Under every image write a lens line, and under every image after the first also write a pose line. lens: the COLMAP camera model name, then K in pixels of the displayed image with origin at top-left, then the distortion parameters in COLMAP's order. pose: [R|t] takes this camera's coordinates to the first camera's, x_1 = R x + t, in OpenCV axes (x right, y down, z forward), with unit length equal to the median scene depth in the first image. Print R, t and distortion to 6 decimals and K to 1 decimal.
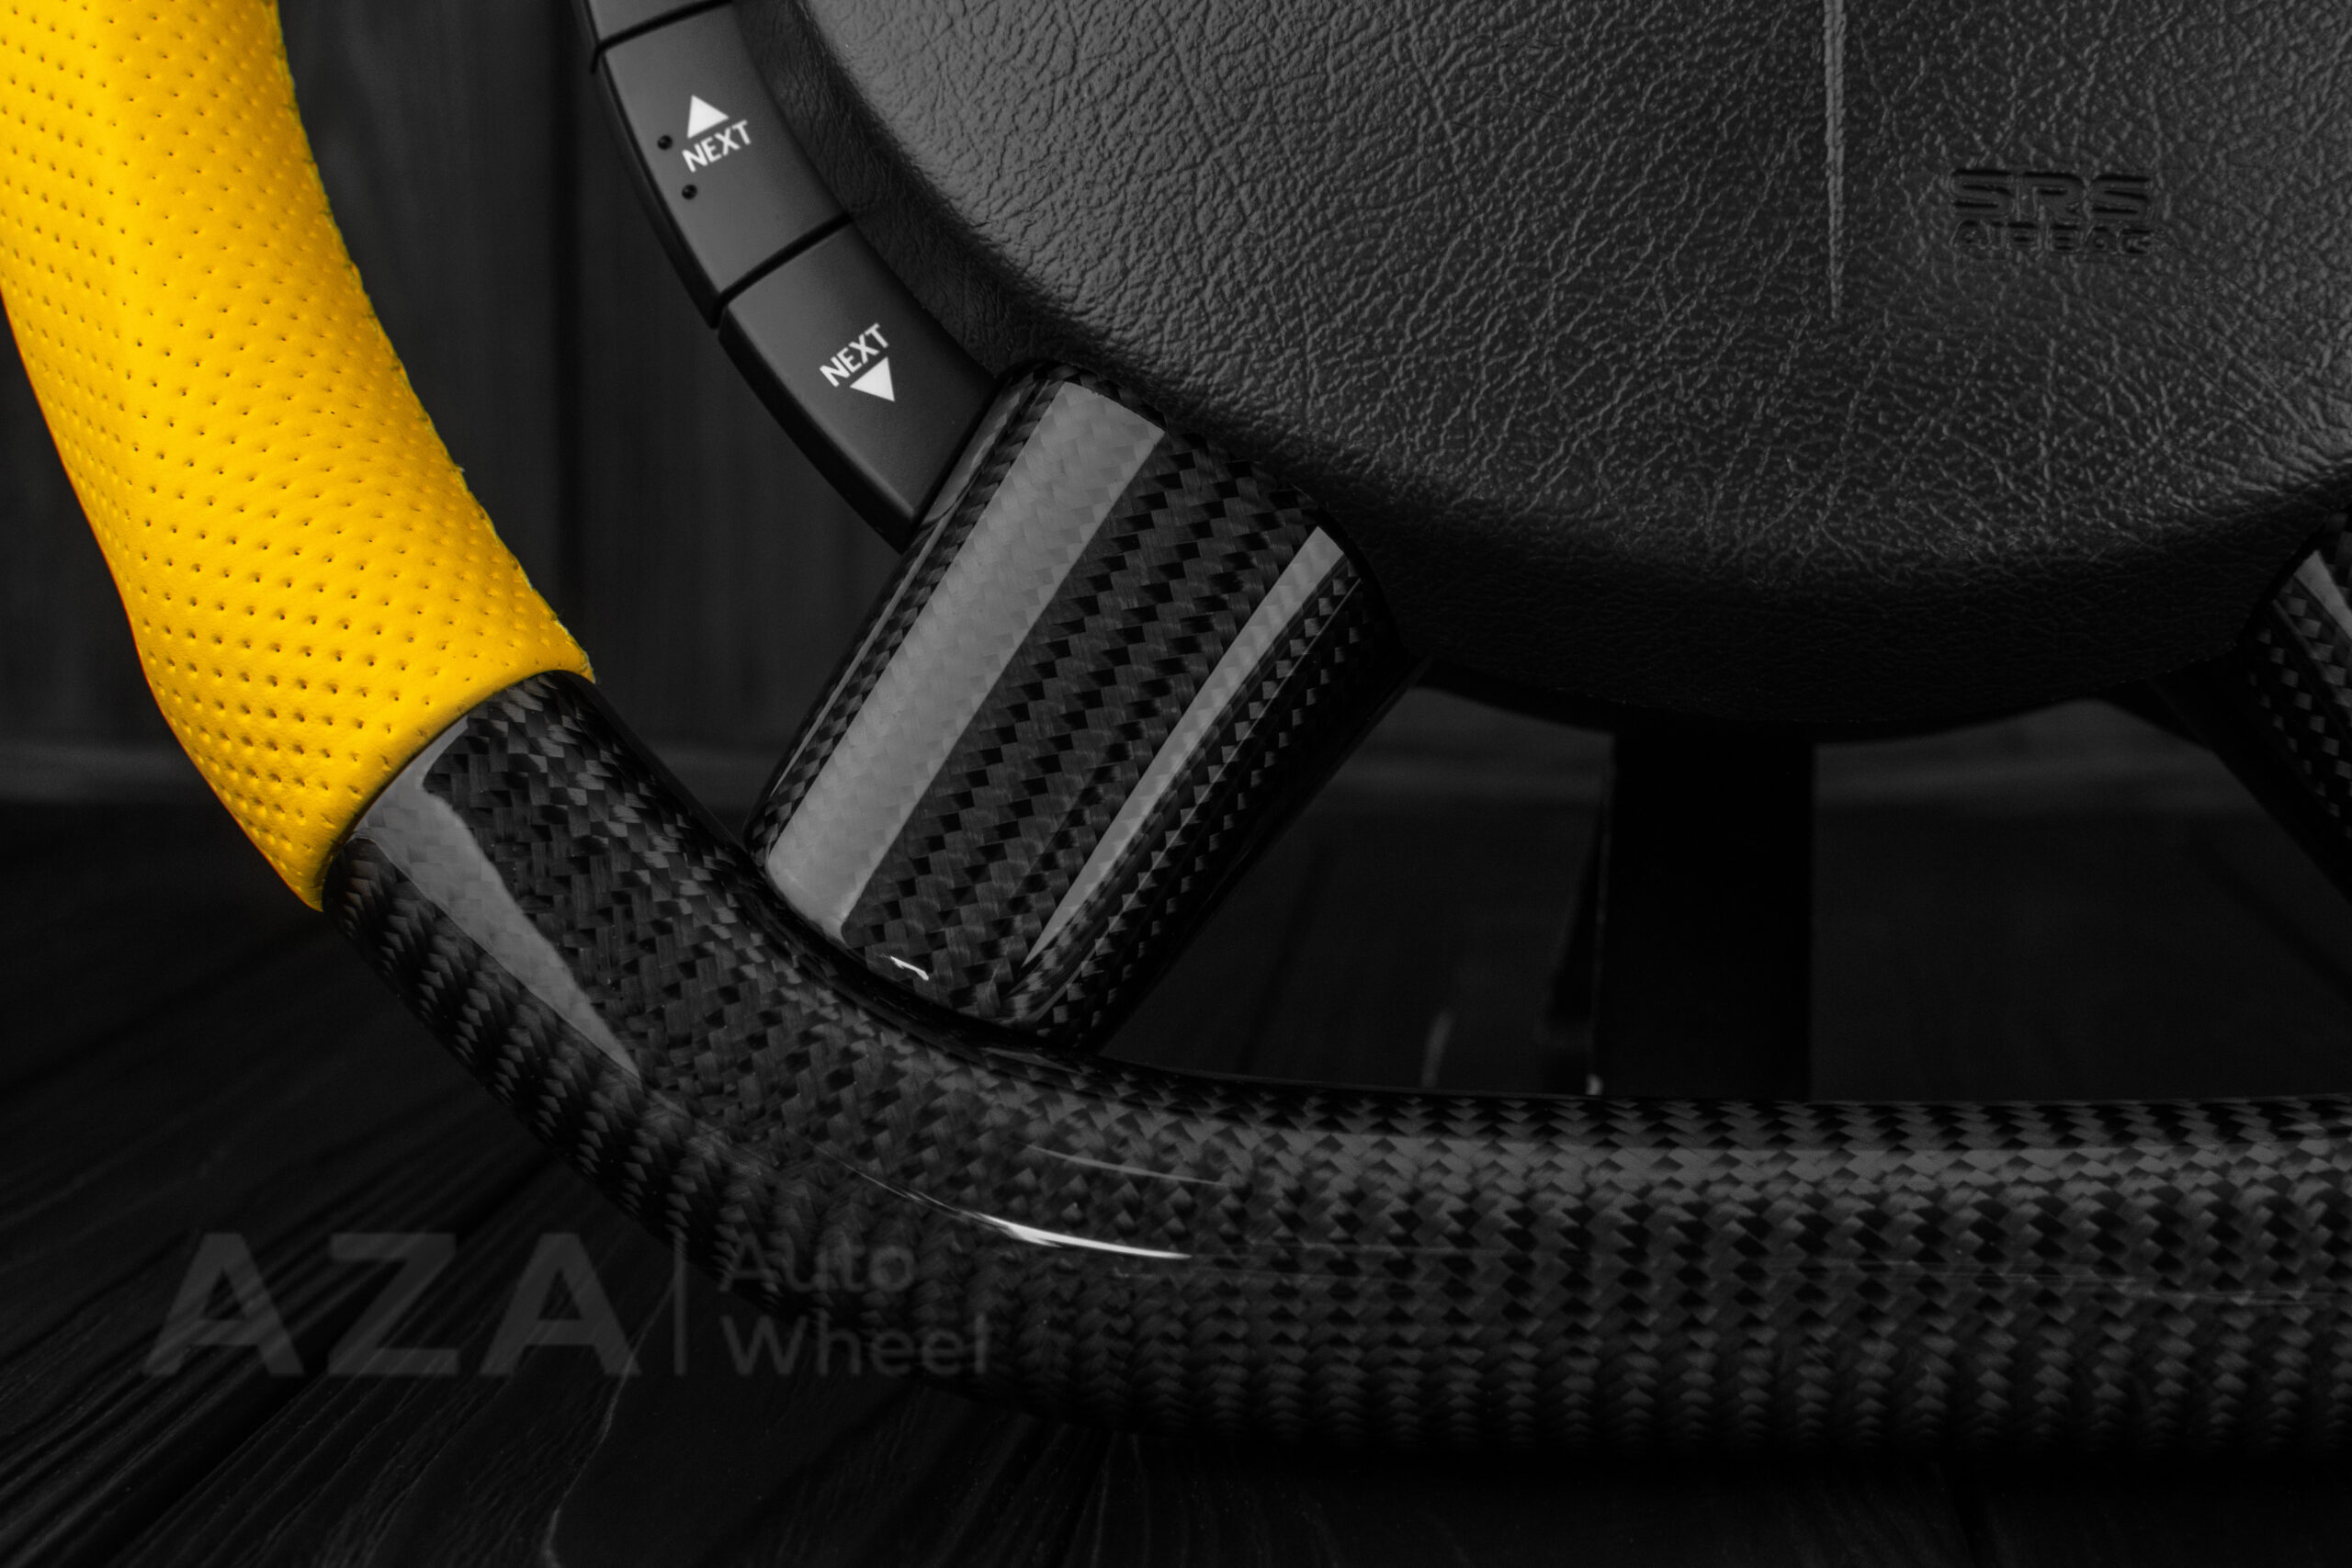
lens RADIAL K [[3796.0, 0, 1172.1], [0, 3796.0, 778.5], [0, 0, 1]] dist [-0.228347, 0.180996]
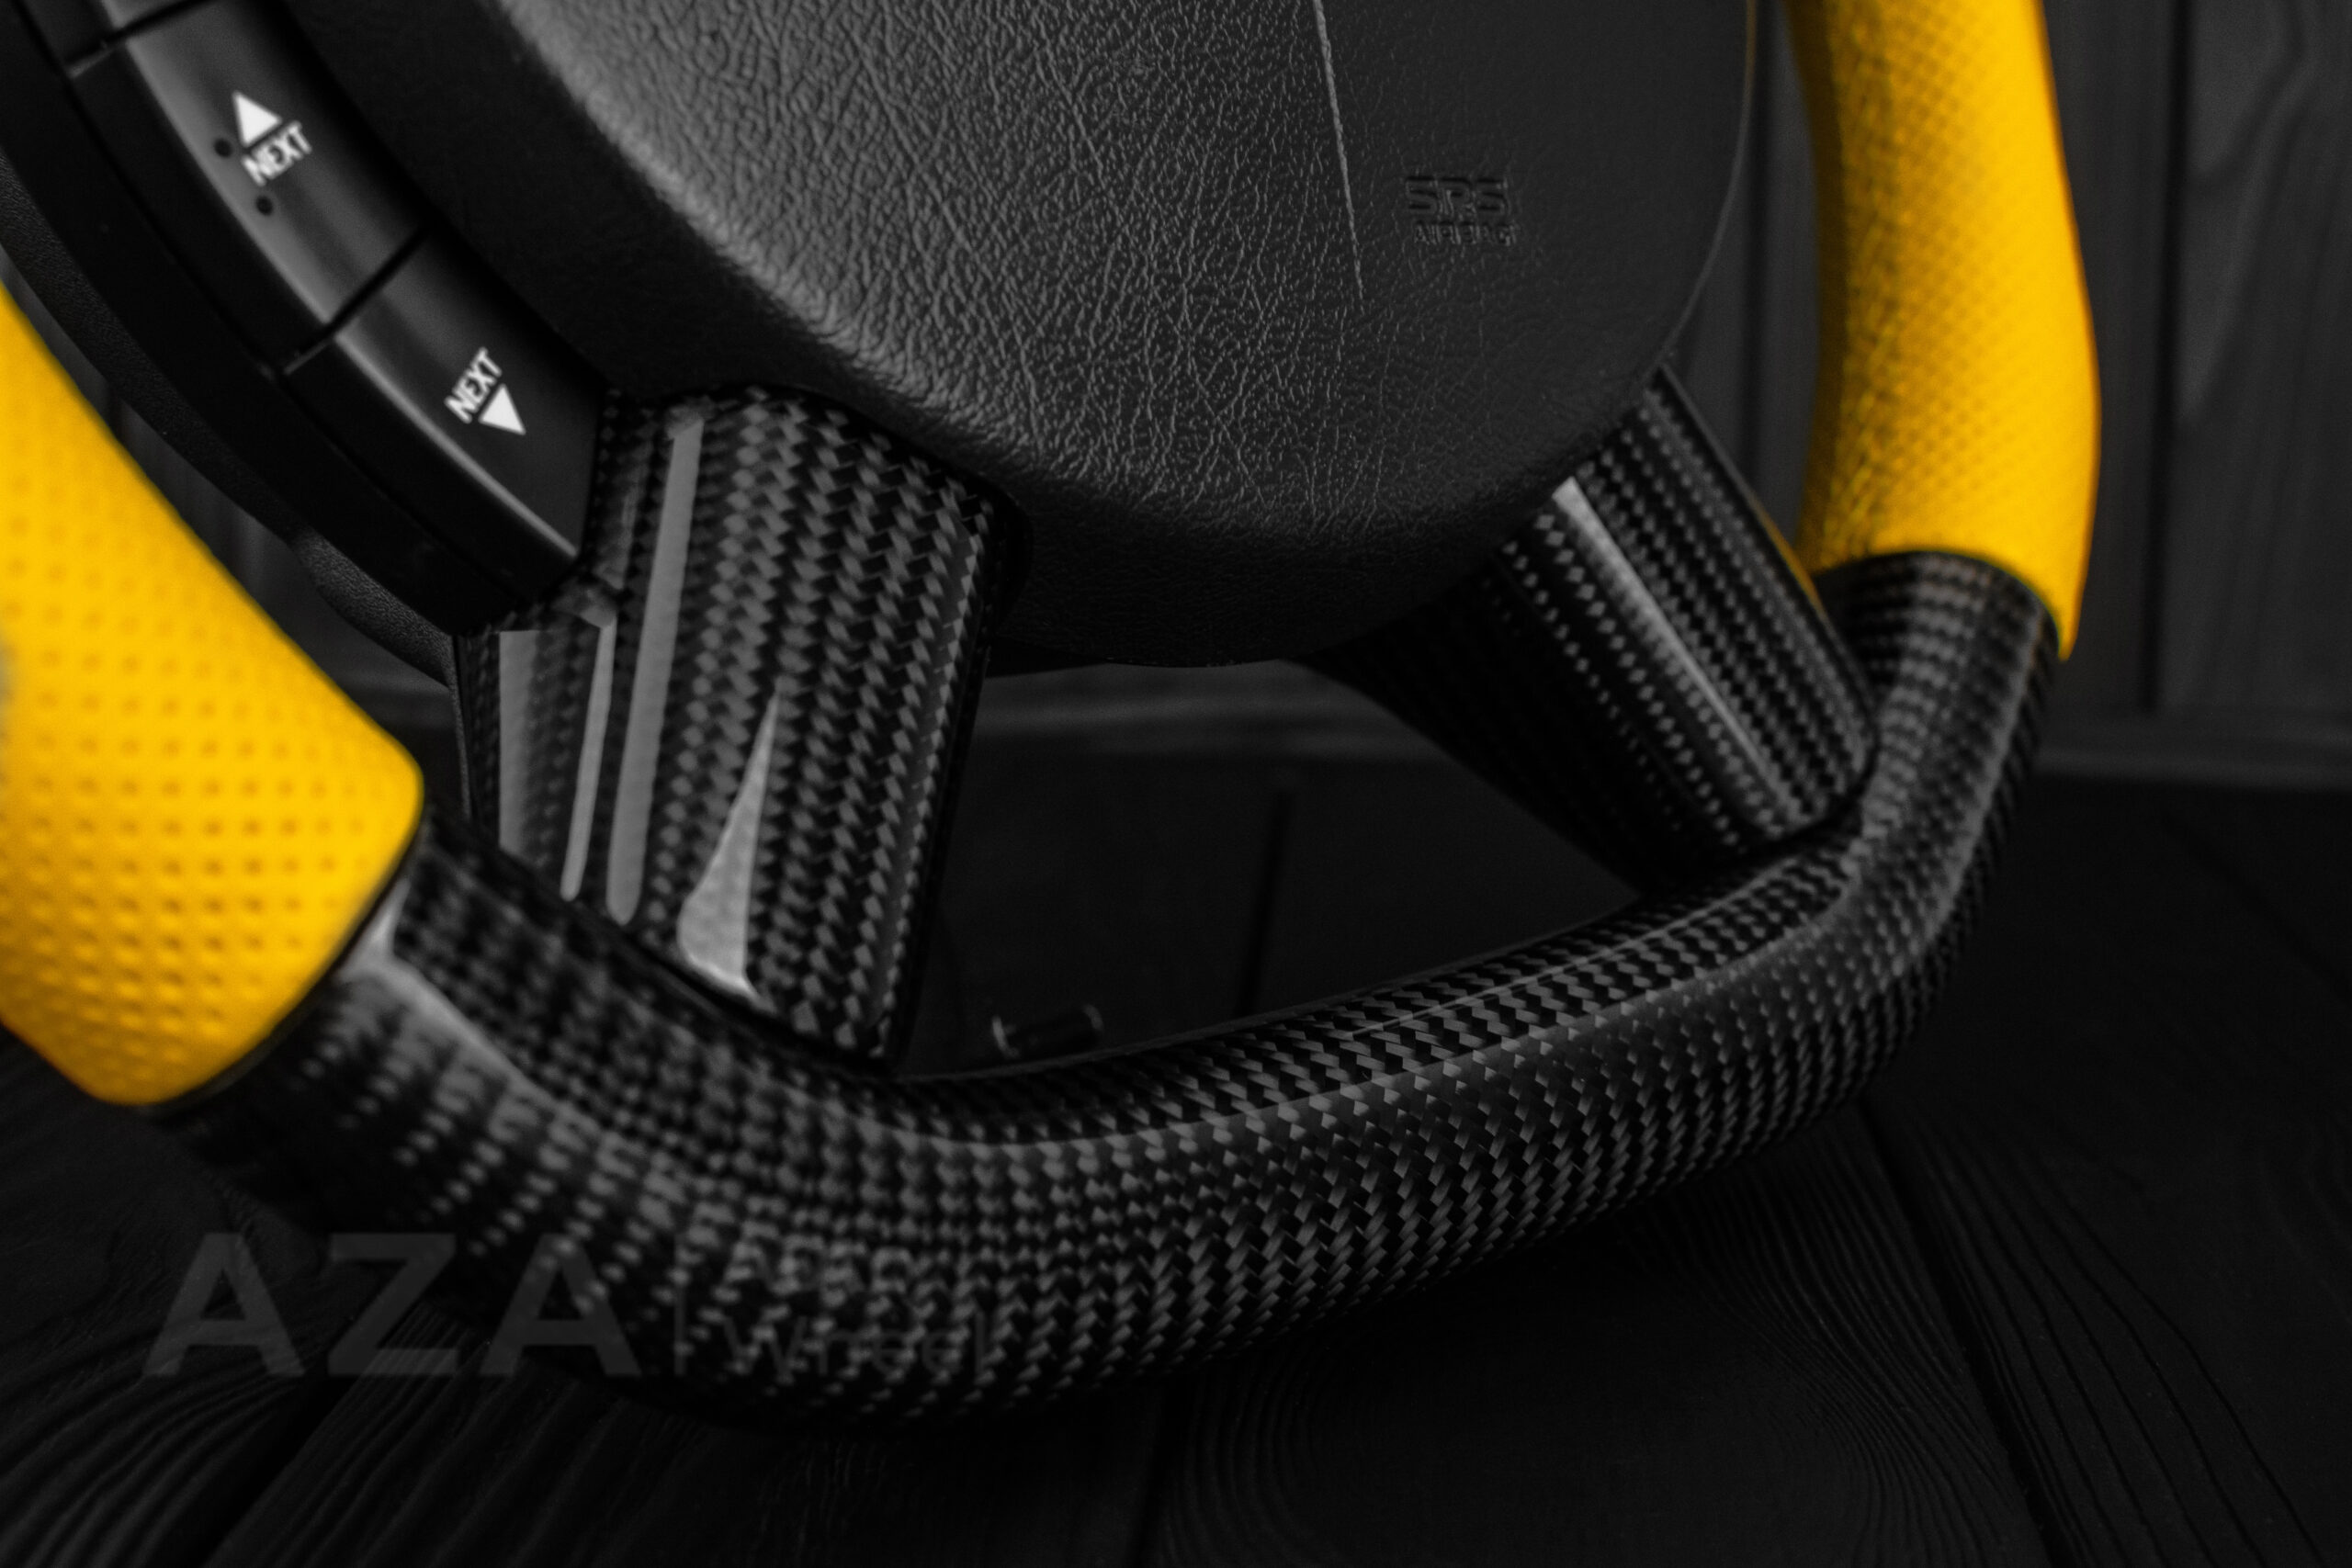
lens RADIAL K [[3654.7, 0, 1176.5], [0, 3654.7, 786.2], [0, 0, 1]] dist [-0.271289, 0.714158]
pose [[0.614771, -0.142314, 0.775760, -0.731928], [0.096365, 0.989770, 0.105207, -0.099586], [-0.782797, 0.010078, 0.622196, 0.351289]]
